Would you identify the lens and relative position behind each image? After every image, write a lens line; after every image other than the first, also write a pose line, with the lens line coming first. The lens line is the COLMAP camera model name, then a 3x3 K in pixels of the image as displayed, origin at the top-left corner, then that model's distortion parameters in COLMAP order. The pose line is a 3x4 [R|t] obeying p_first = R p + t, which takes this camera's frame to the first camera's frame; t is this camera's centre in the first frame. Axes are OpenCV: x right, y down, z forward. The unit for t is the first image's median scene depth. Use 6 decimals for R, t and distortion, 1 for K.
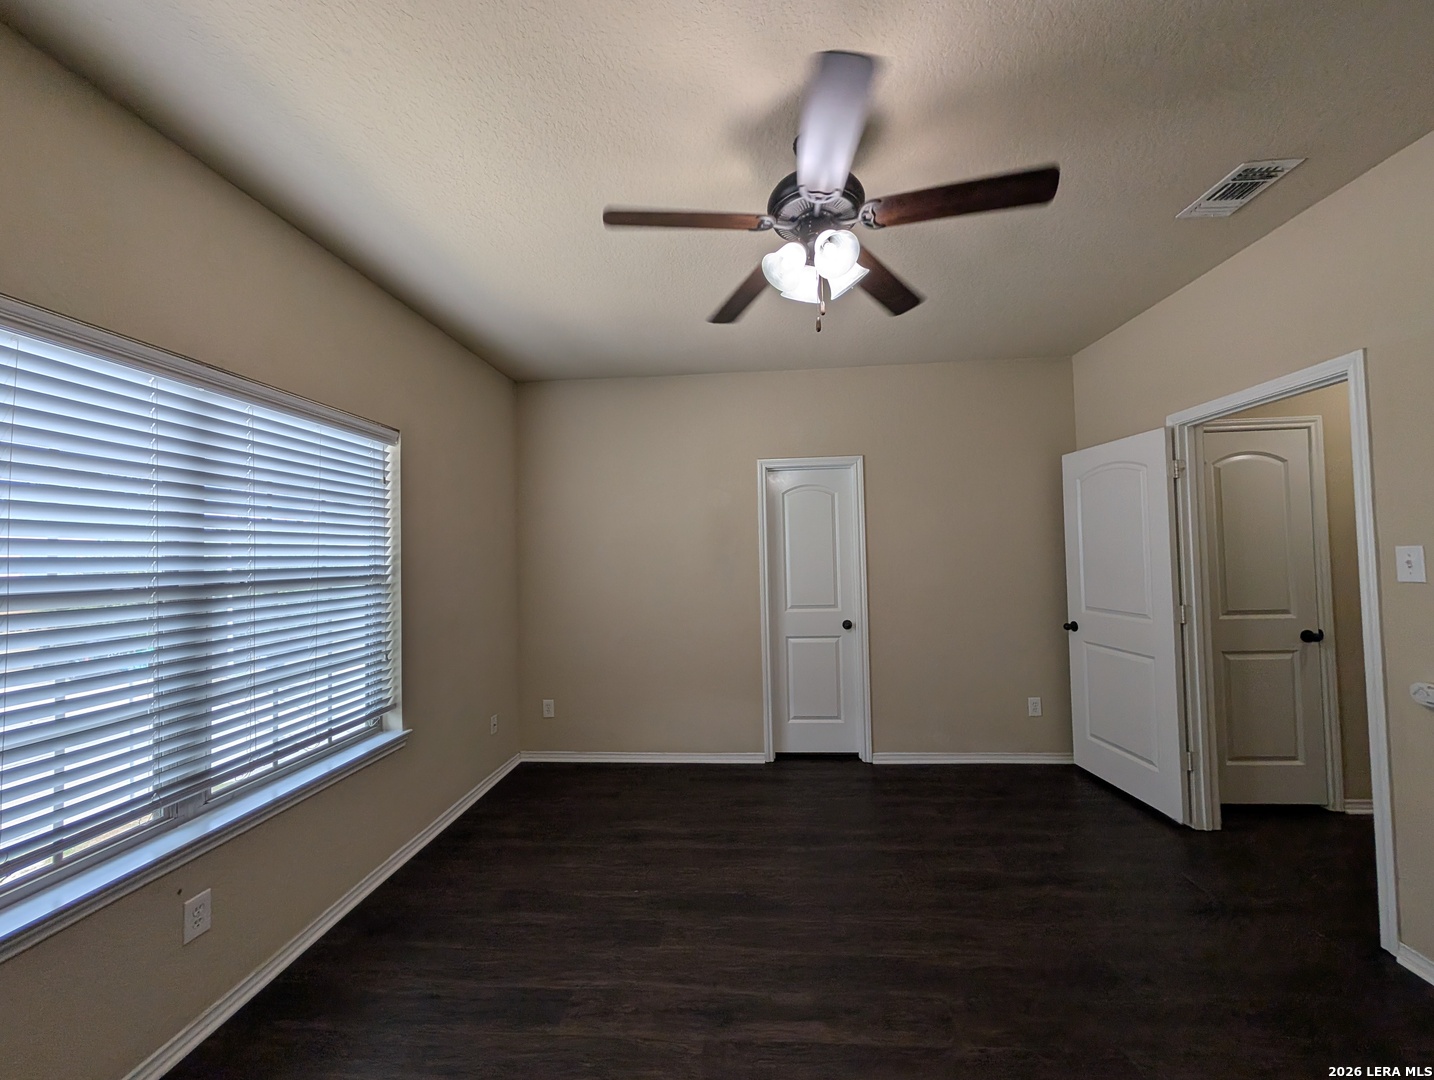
lens RADIAL K [[542.9, 0, 715.9], [0, 542.9, 541.5], [0, 0, 1]] dist [0.010954, 0.000229]
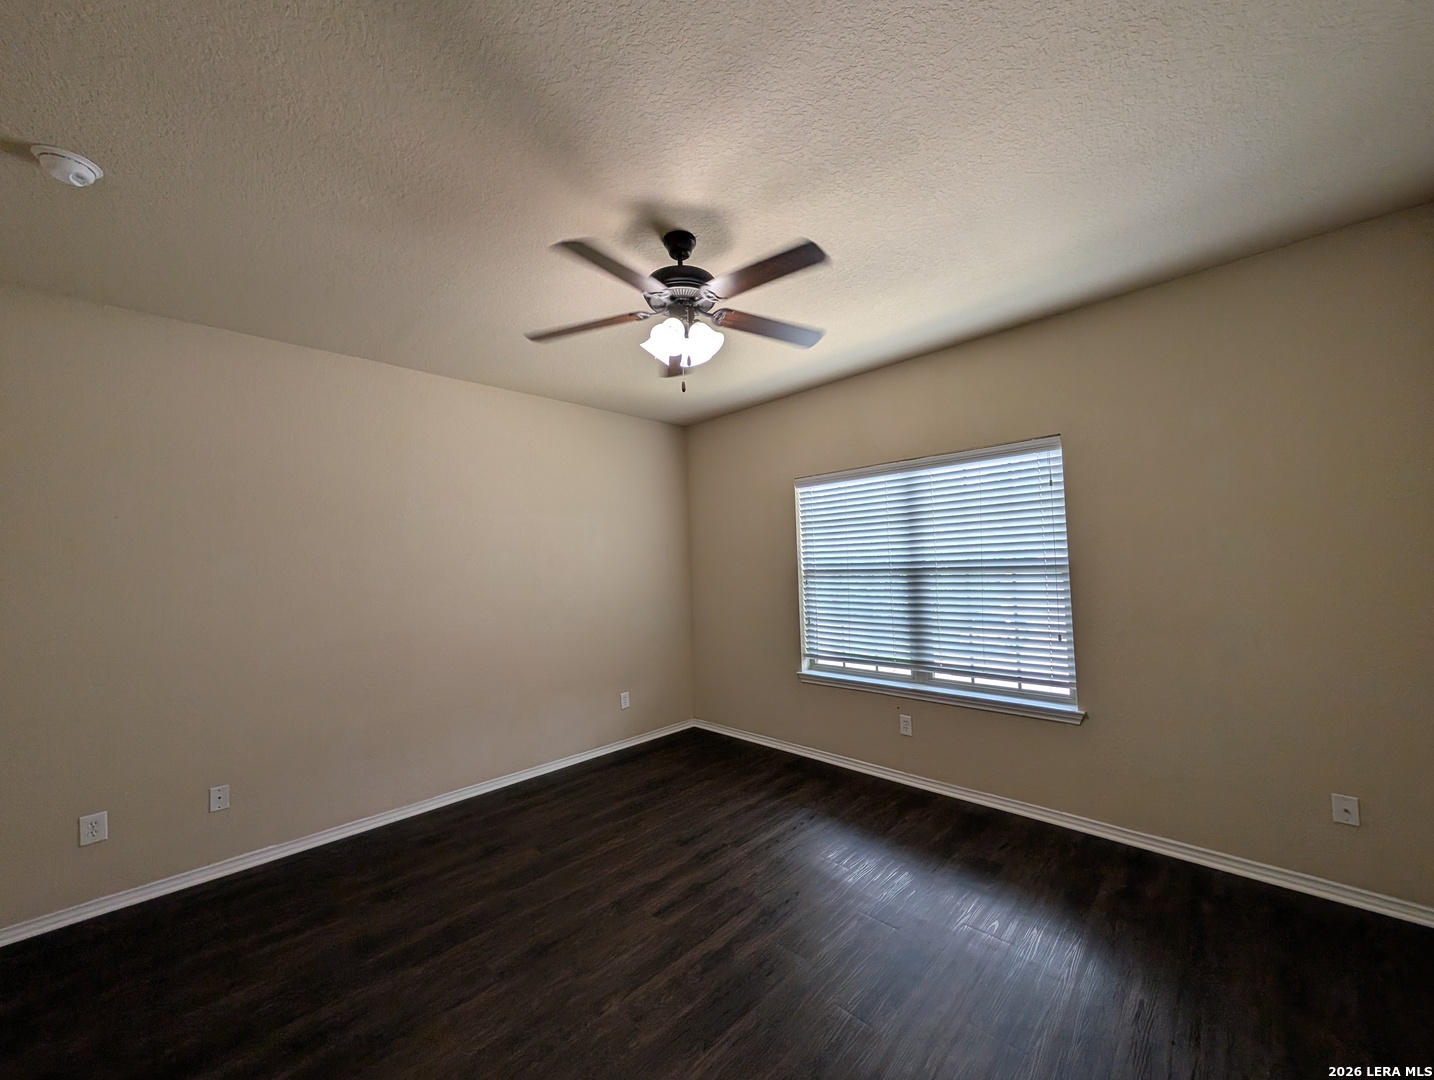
lens RADIAL K [[546.5, 0, 727.2], [0, 546.5, 547.3], [0, 0, 1]] dist [0.001302, 0.000216]
pose [[-0.646399, 0.018527, -0.762775, 0.690198], [0.066113, 0.997305, -0.031802, 0.014333], [0.760130, -0.070986, -0.645882, 1.184928]]
